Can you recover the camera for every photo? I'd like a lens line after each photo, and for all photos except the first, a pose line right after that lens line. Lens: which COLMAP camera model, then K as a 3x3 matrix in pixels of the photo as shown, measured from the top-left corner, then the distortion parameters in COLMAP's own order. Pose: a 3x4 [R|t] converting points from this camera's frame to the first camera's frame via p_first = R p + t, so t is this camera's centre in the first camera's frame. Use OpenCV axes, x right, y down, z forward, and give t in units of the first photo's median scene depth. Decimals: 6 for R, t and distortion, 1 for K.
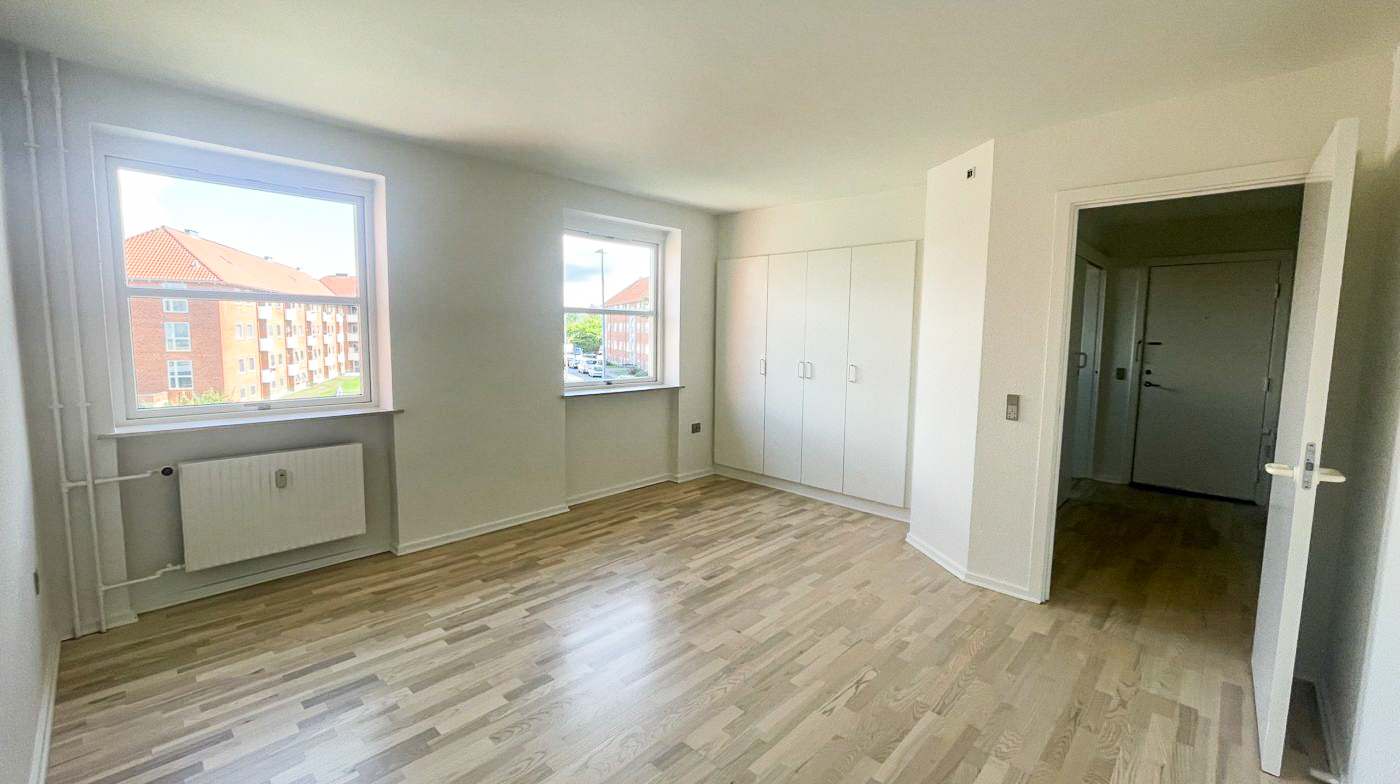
lens RADIAL K [[568.4, 0, 704.6], [0, 568.4, 384.5], [0, 0, 1]] dist [0.001870, -0.000629]
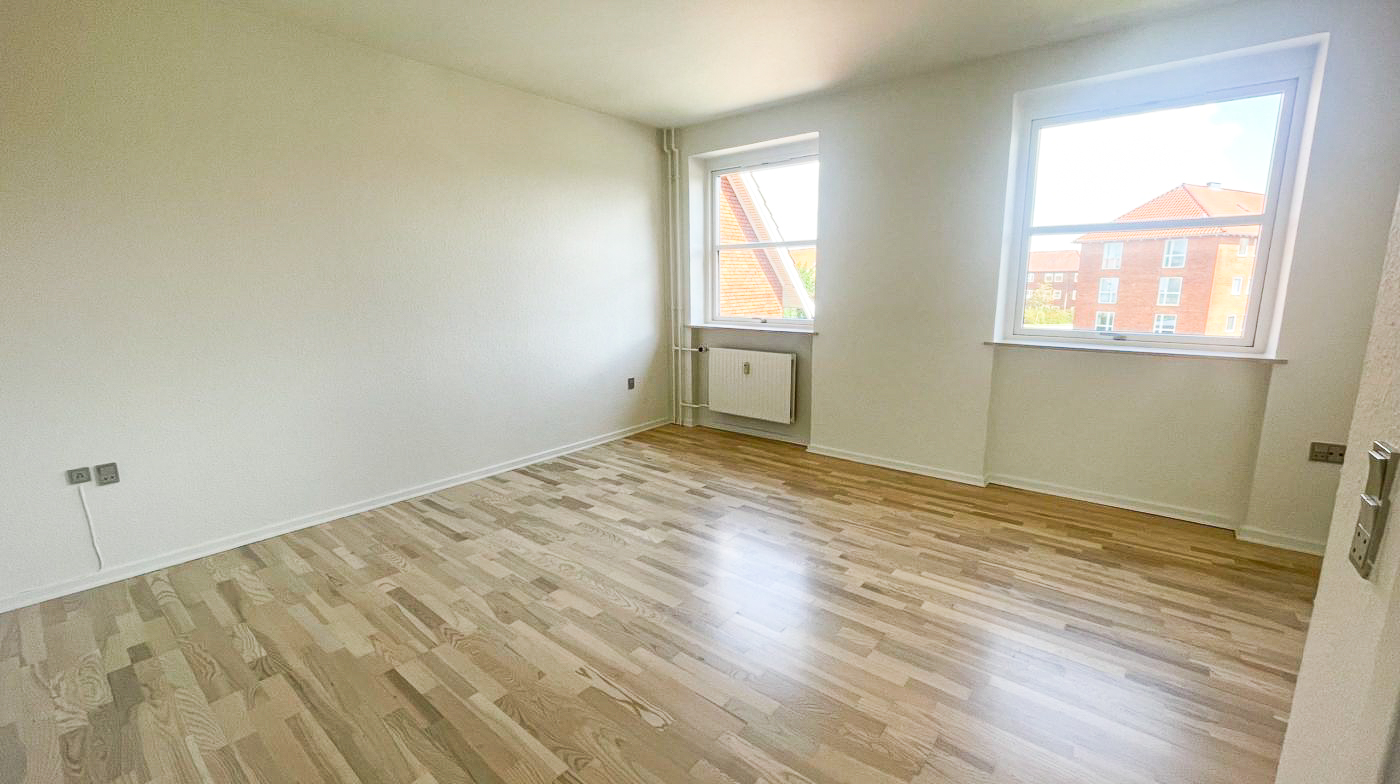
lens RADIAL K [[568.4, 0, 706.5], [0, 568.4, 393.7], [0, 0, 1]] dist [0.001870, -0.000629]
pose [[0.078145, 0.177962, -0.980930, 0.660703], [-0.090759, 0.981123, 0.170767, -0.012578], [0.992802, 0.075684, 0.092822, 0.693626]]
